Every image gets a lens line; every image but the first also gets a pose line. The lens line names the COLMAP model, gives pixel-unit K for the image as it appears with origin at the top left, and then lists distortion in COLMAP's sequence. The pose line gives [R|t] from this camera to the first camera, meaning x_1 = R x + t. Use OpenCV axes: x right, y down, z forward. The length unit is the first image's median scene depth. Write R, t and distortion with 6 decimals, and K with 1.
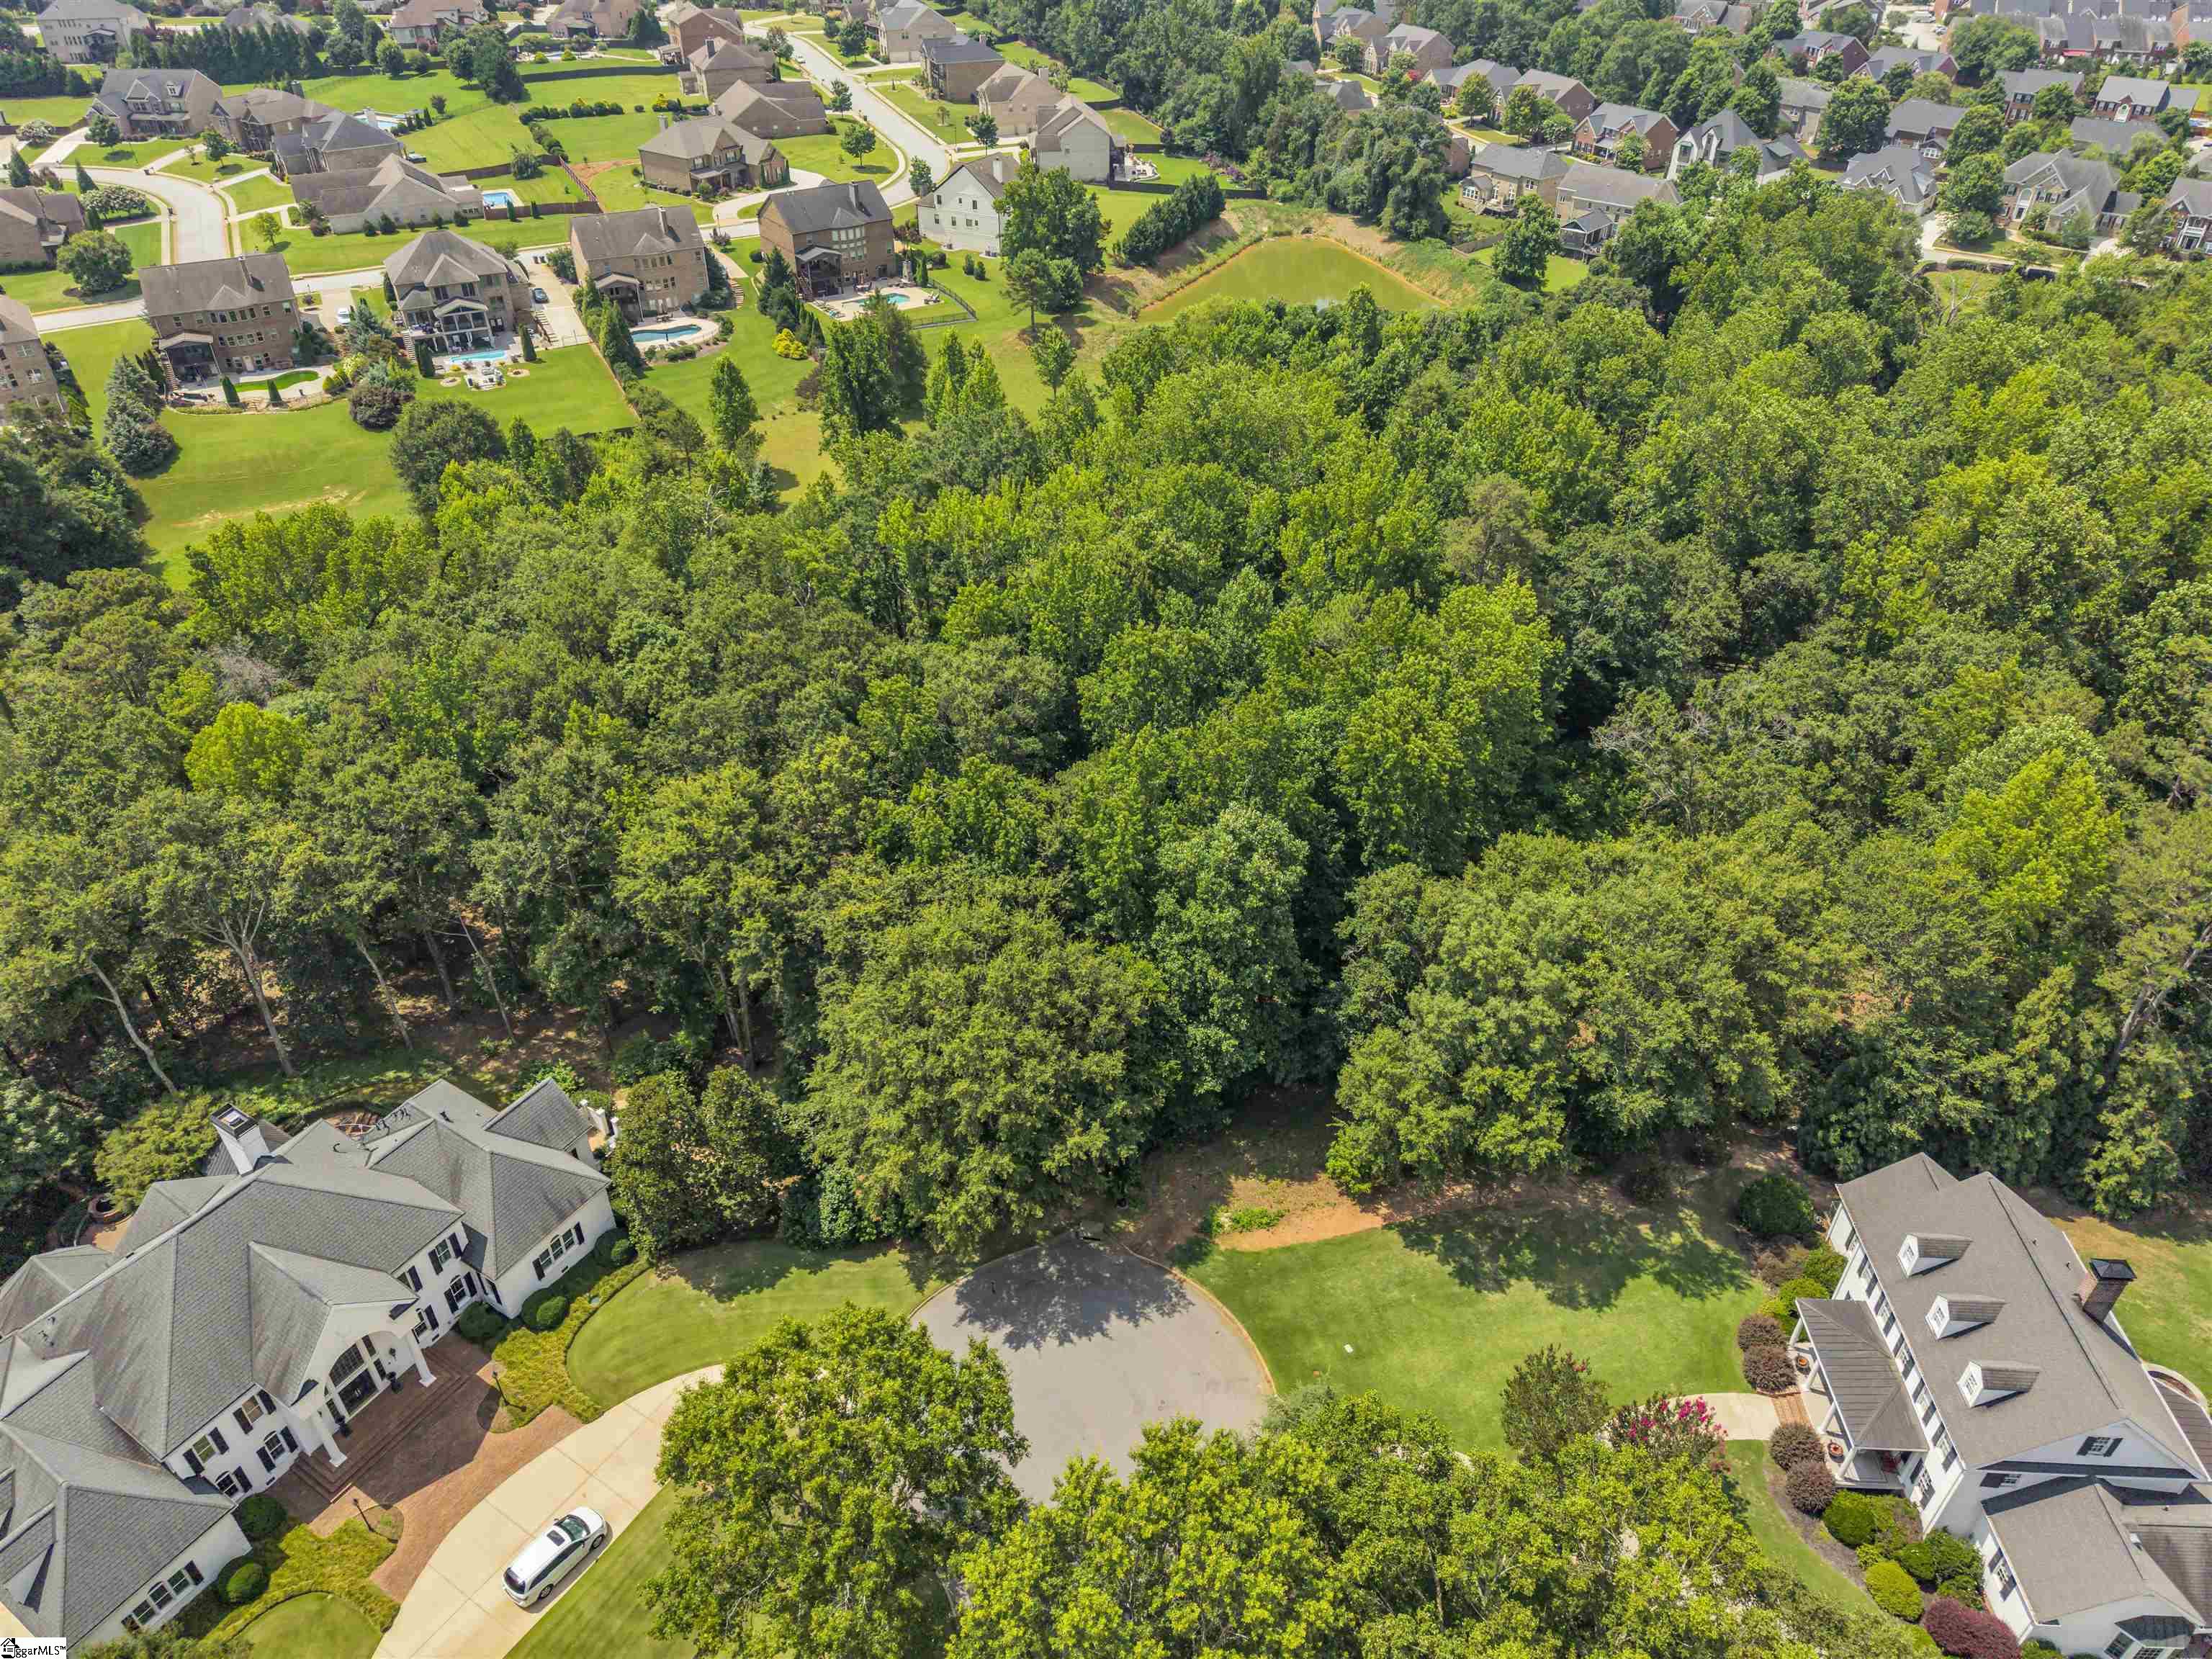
lens RADIAL K [[1509.1, 0, 1106.2], [0, 1509.1, 823.6], [0, 0, 1]] dist [0.037625, -0.026765]
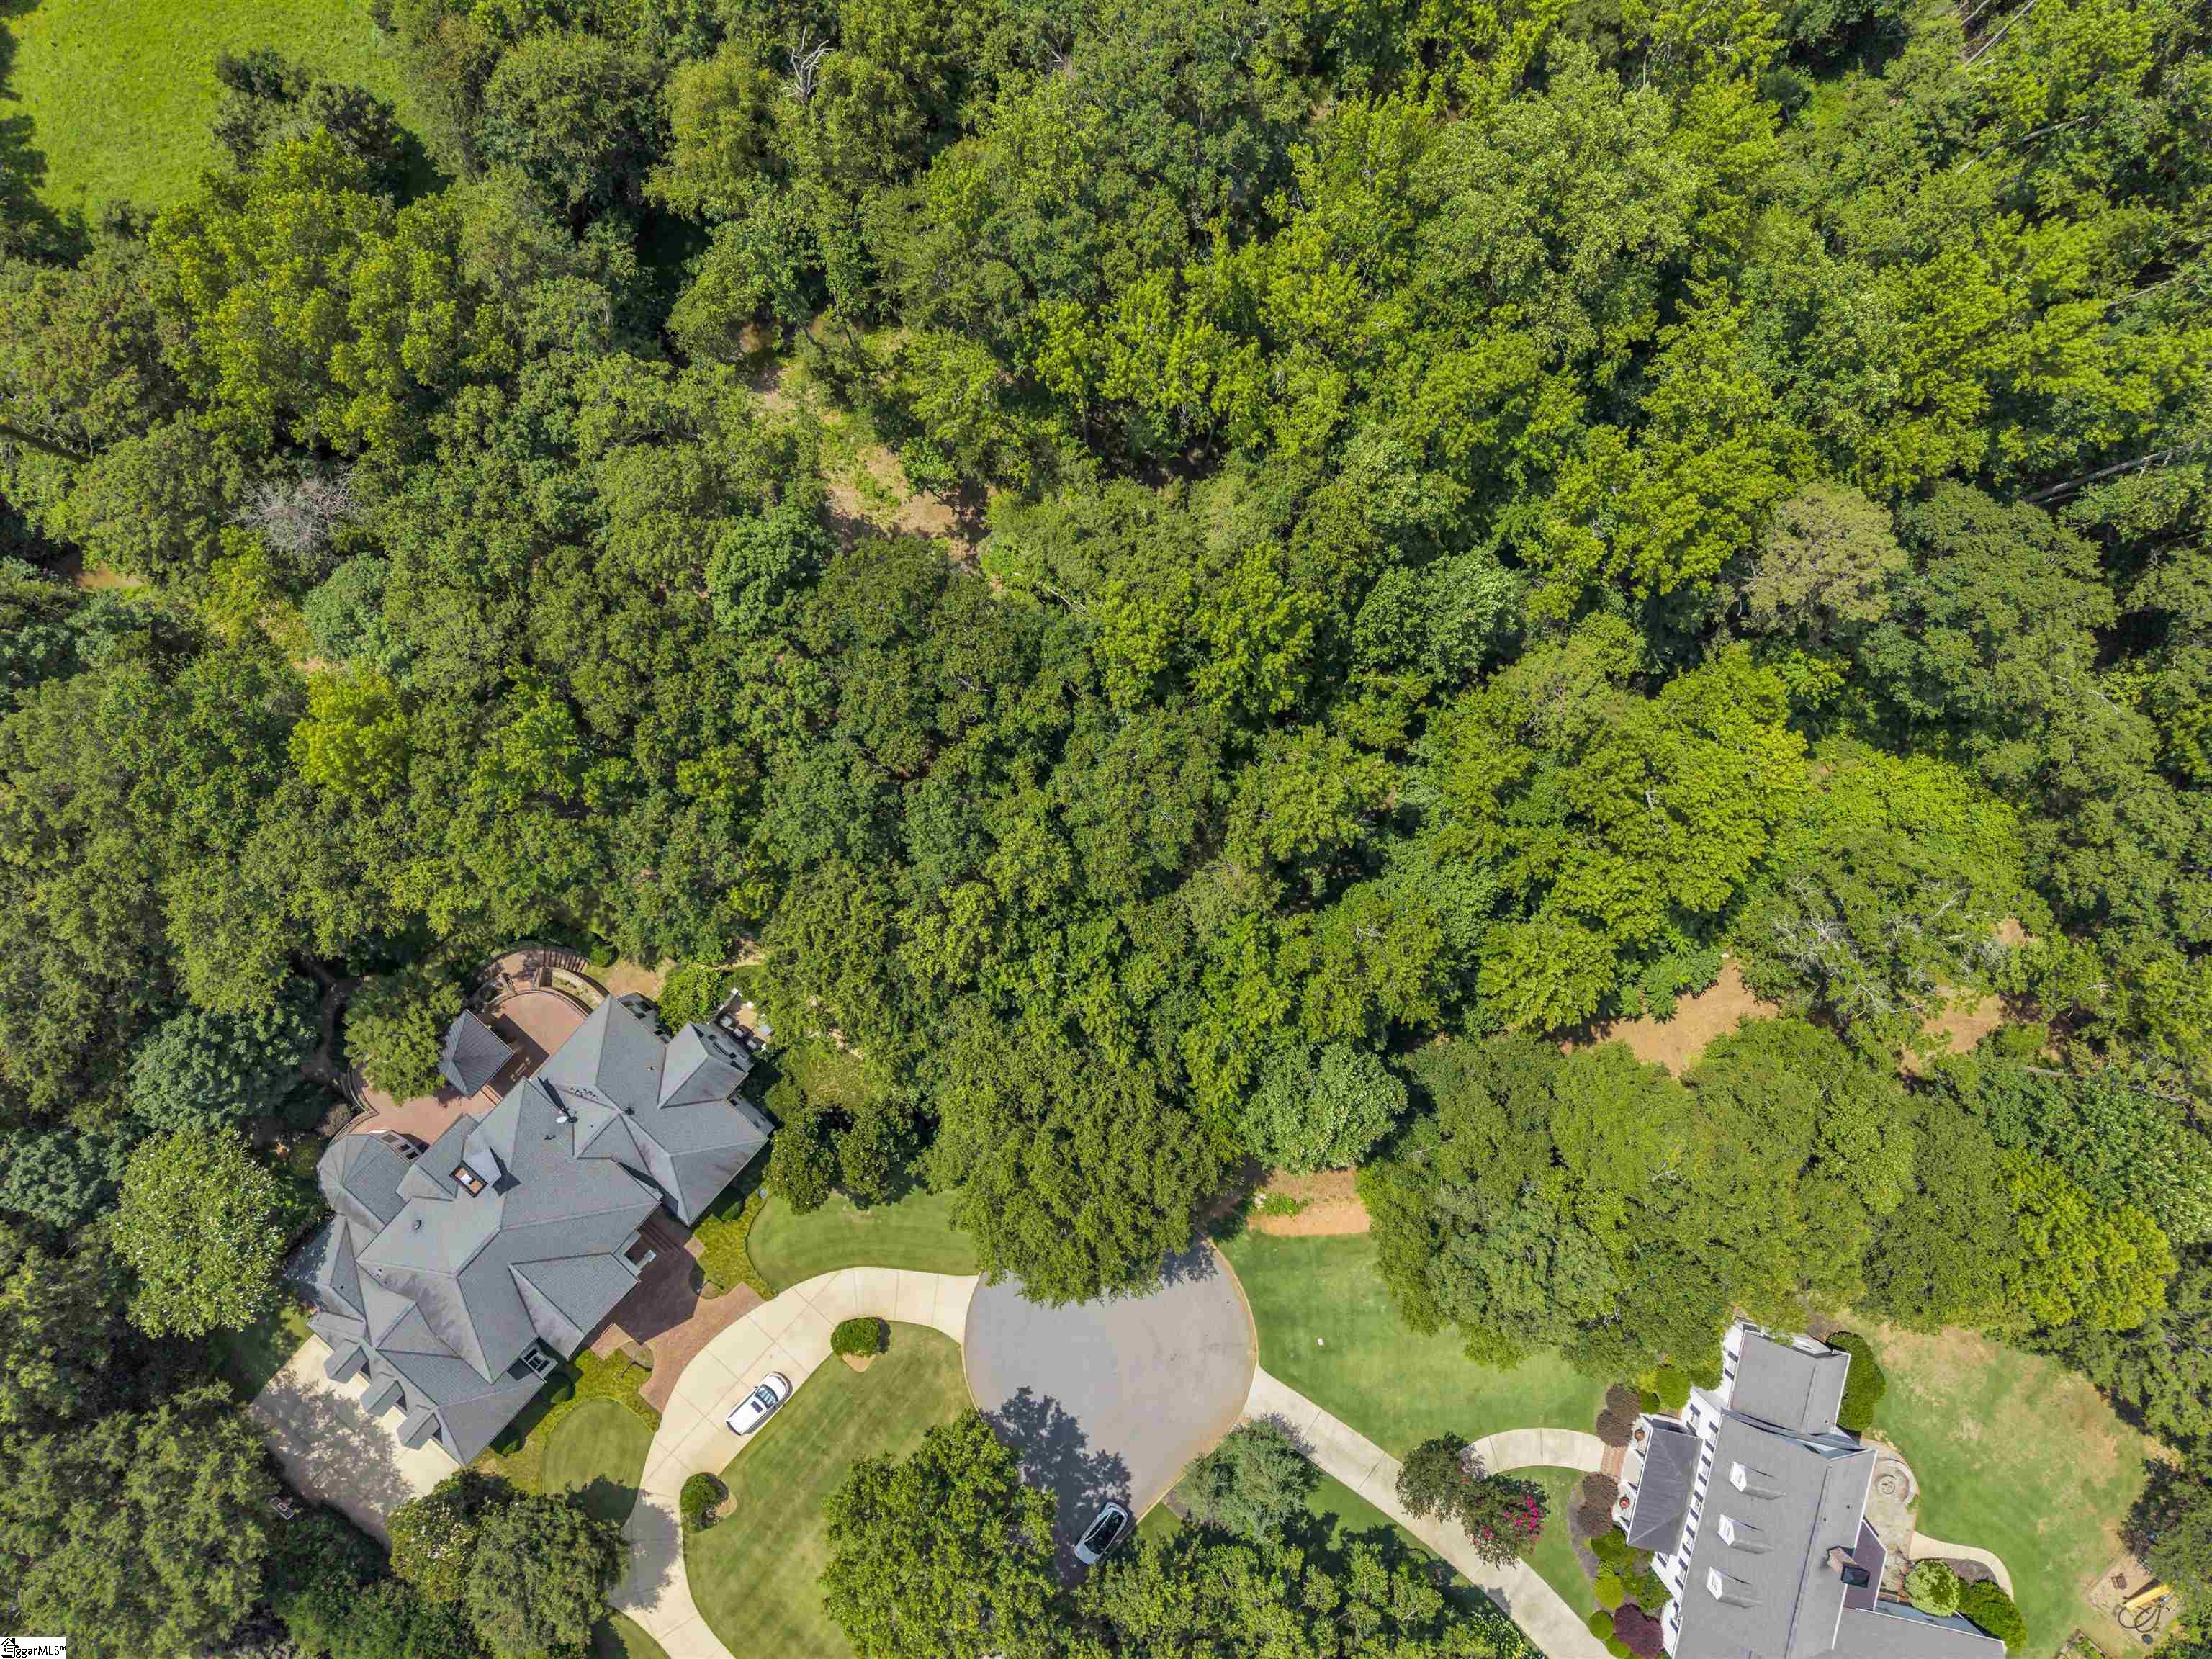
lens RADIAL K [[1509.1, 0, 1106.2], [0, 1509.1, 823.6], [0, 0, 1]] dist [0.037625, -0.026765]
pose [[0.983383, 0.181271, 0.009899, -0.113295], [-0.114314, 0.575943, 0.809458, -0.902788], [0.141030, -0.797139, 0.587094, 0.505459]]
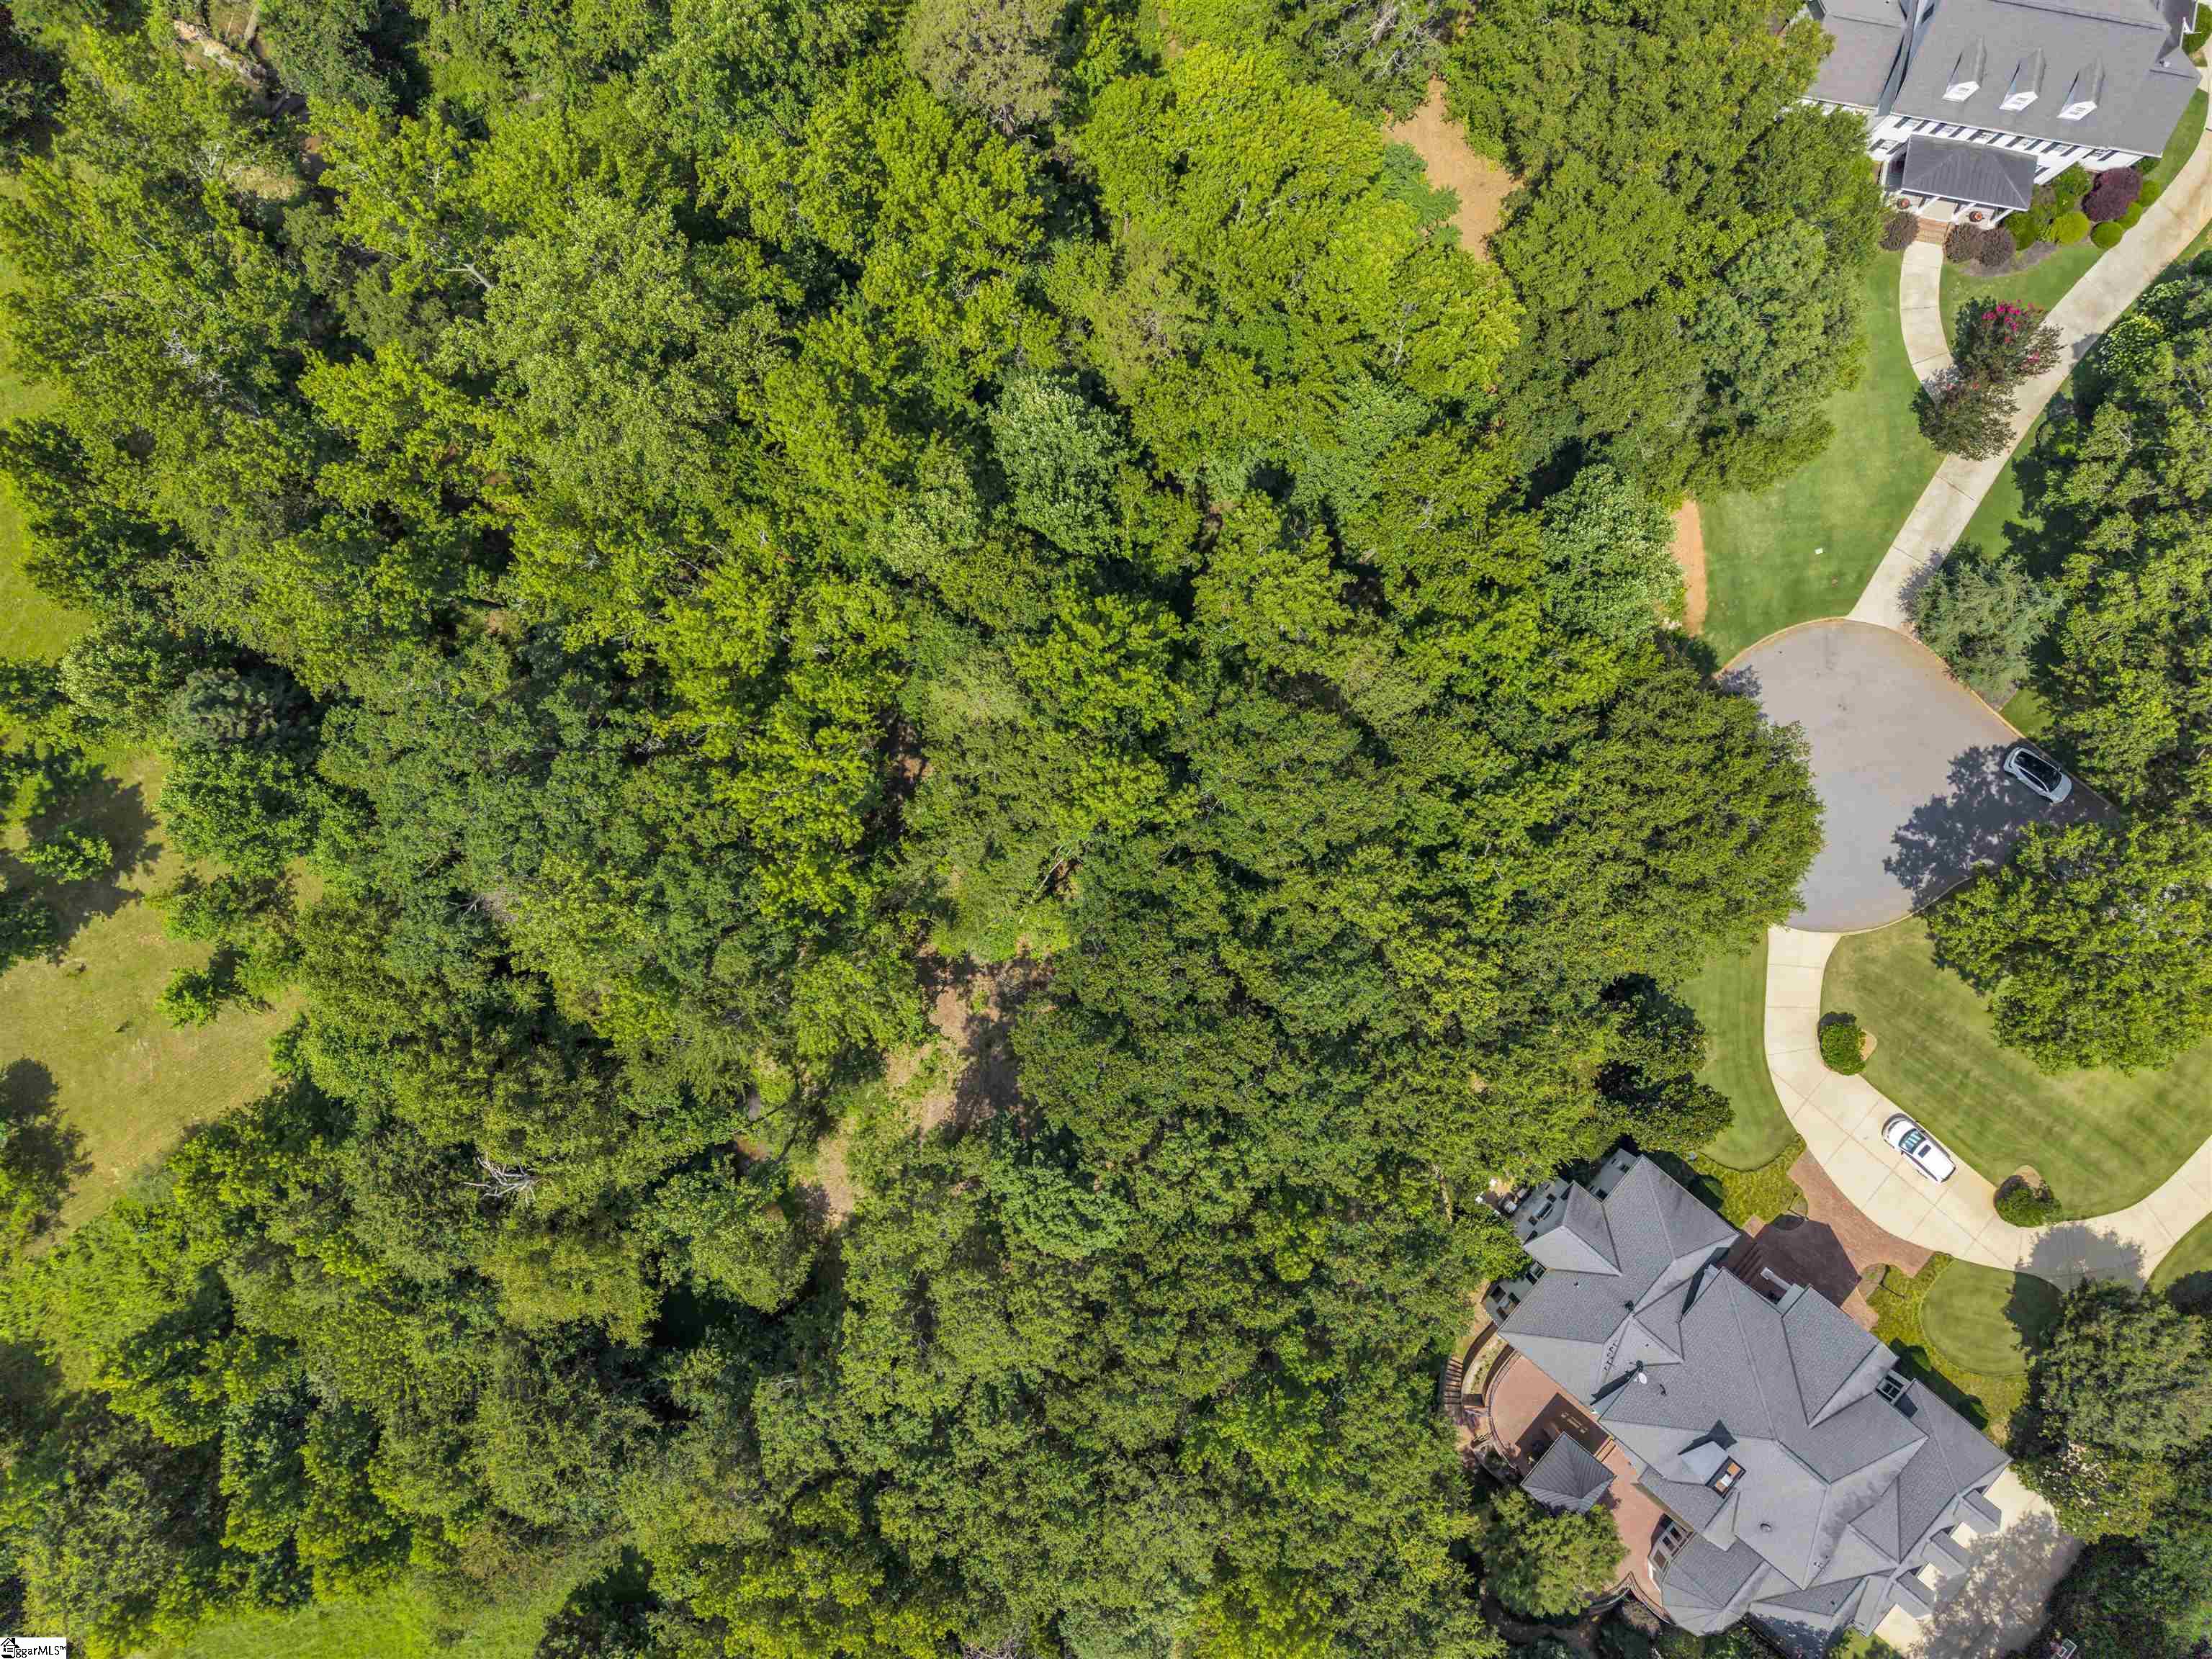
lens RADIAL K [[1509.1, 0, 1106.2], [0, 1509.1, 823.6], [0, 0, 1]] dist [0.037625, -0.026765]
pose [[0.127412, -0.991814, 0.008401, -0.136707], [0.574071, 0.080649, 0.814824, -0.915747], [-0.808832, -0.098996, 0.579647, 0.666035]]
